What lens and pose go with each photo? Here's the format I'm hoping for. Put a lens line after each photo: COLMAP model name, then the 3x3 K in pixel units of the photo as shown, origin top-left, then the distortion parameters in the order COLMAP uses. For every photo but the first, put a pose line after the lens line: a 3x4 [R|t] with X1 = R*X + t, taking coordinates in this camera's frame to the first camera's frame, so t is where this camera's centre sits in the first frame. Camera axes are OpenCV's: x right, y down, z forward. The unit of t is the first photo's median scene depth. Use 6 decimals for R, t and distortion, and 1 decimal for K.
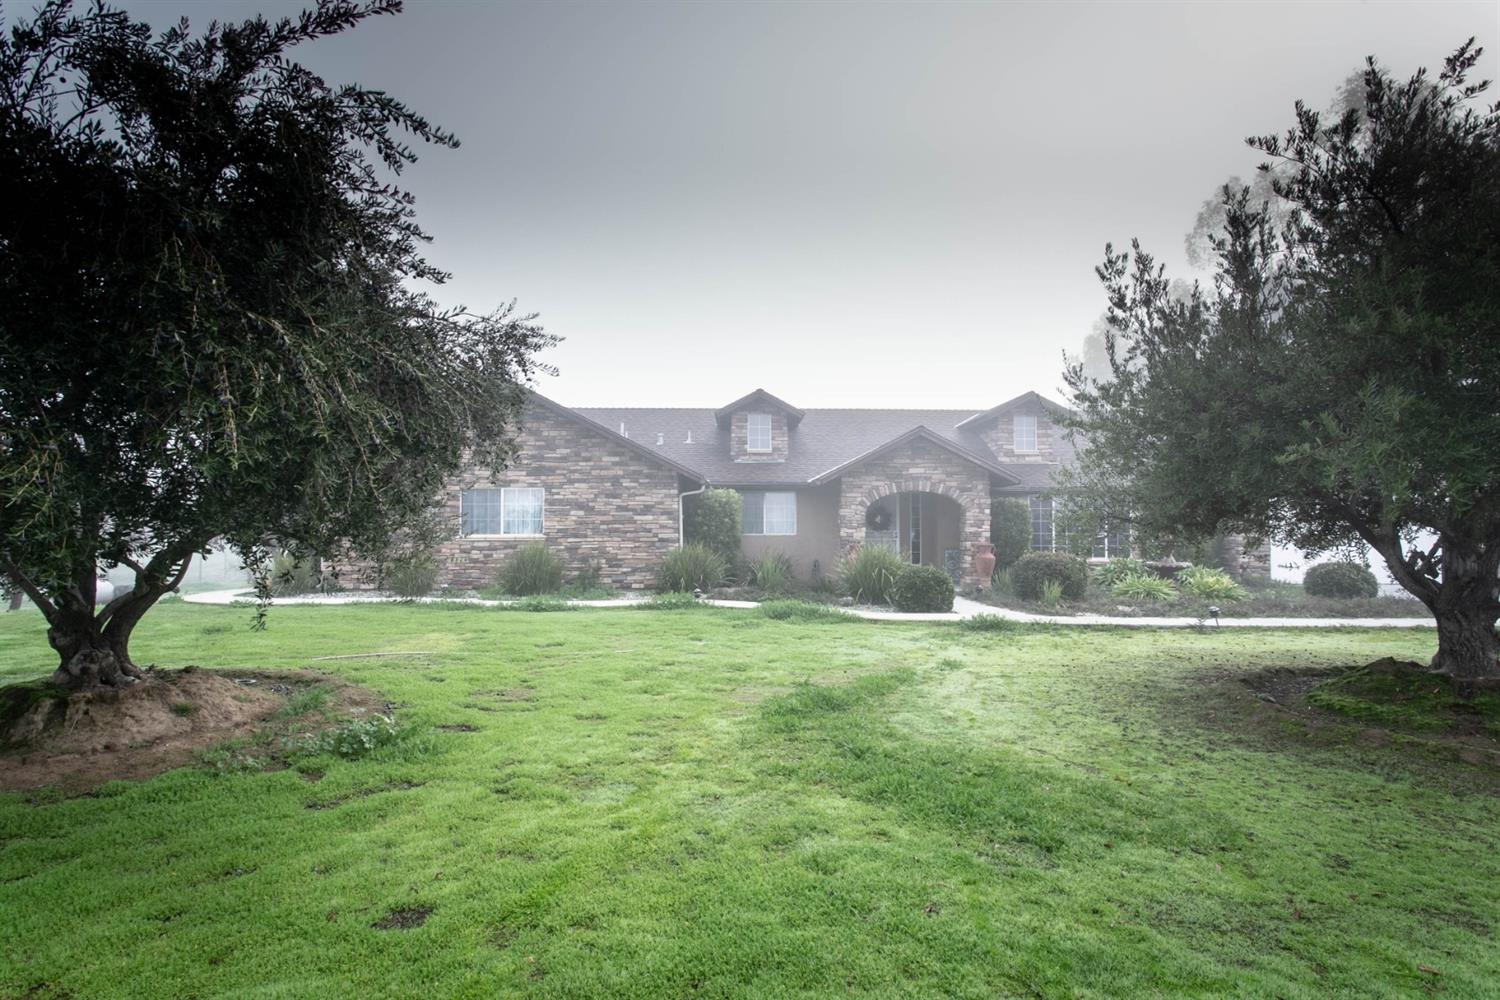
lens RADIAL K [[822.4, 0, 748.3], [0, 822.4, 507.0], [0, 0, 1]] dist [-0.013335, -0.000493]
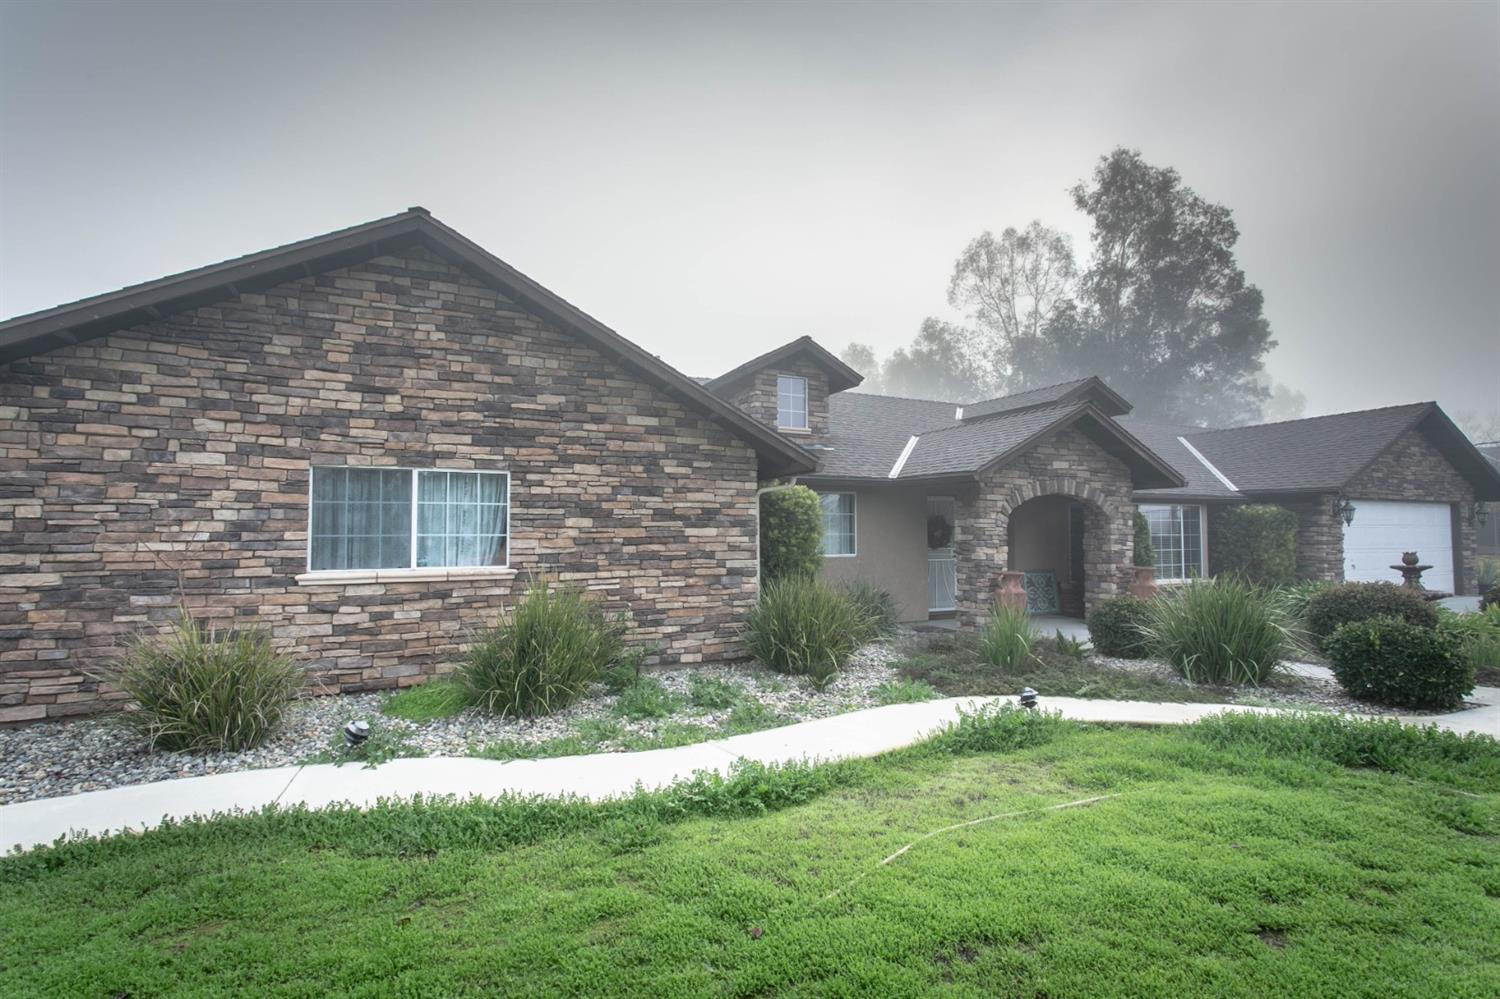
lens RADIAL K [[724.3, 0, 759.5], [0, 724.3, 504.3], [0, 0, 1]] dist [-0.001015, 0.001960]
pose [[0.908620, 0.015098, 0.417350, -0.293124], [-0.007874, 0.999788, -0.019027, 0.003556], [-0.417549, 0.014002, 0.908547, 0.546018]]
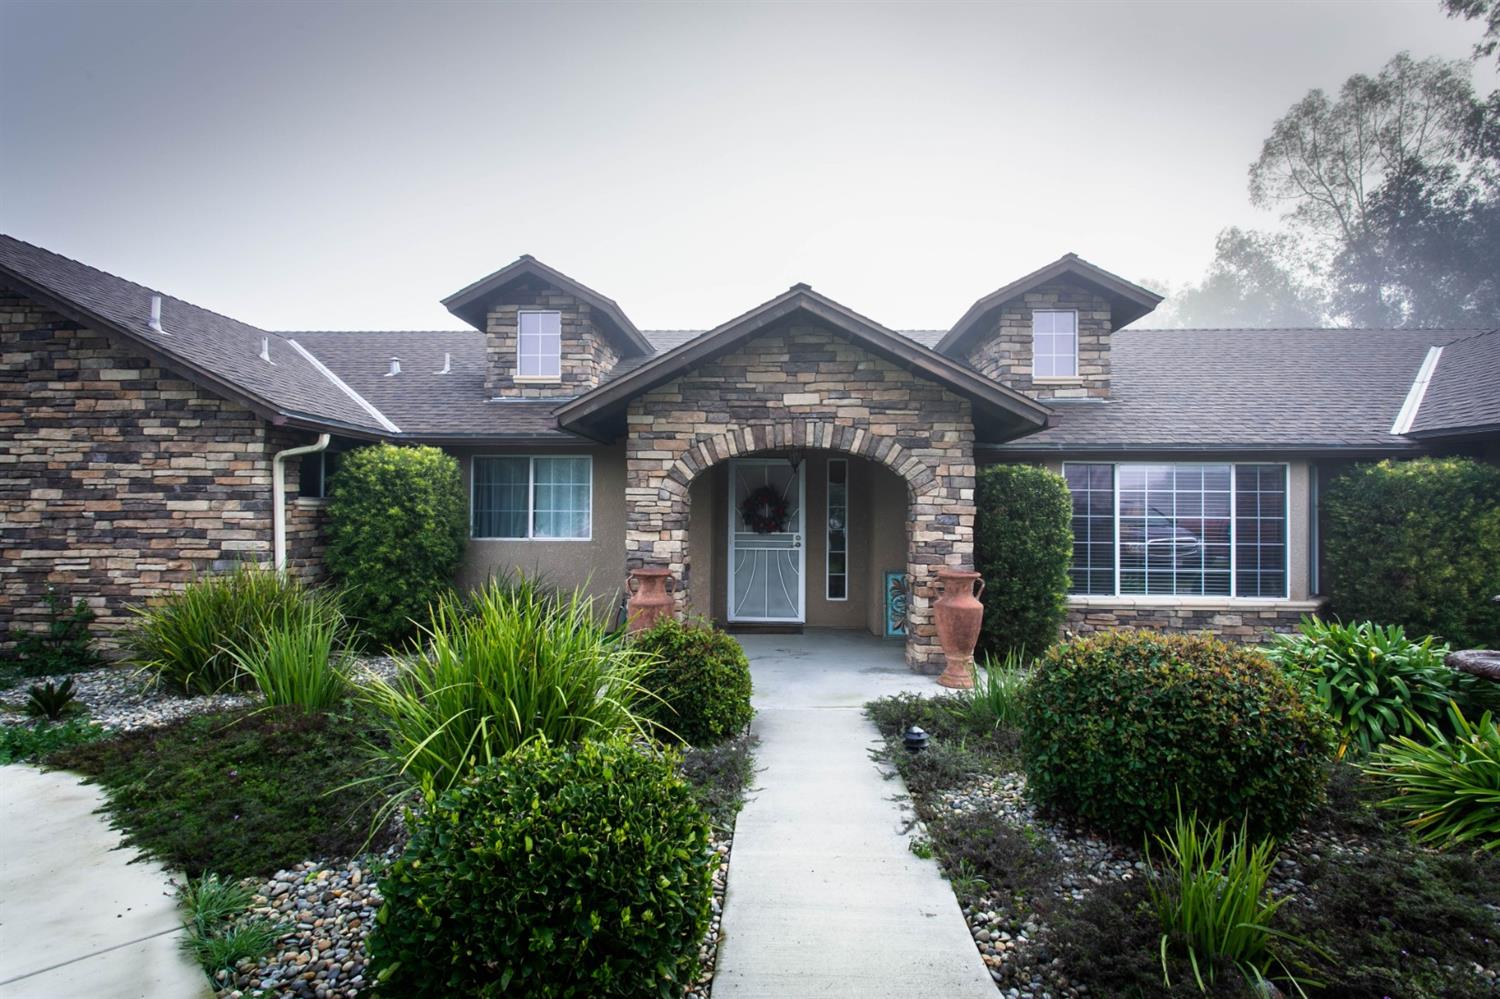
lens RADIAL K [[724.3, 0, 751.7], [0, 724.3, 508.7], [0, 0, 1]] dist [-0.001015, 0.001960]
pose [[0.998420, 0.004738, -0.055988, 0.201817], [-0.003914, 0.999882, 0.014821, 0.007739], [0.056052, -0.014579, 0.998321, 0.622247]]
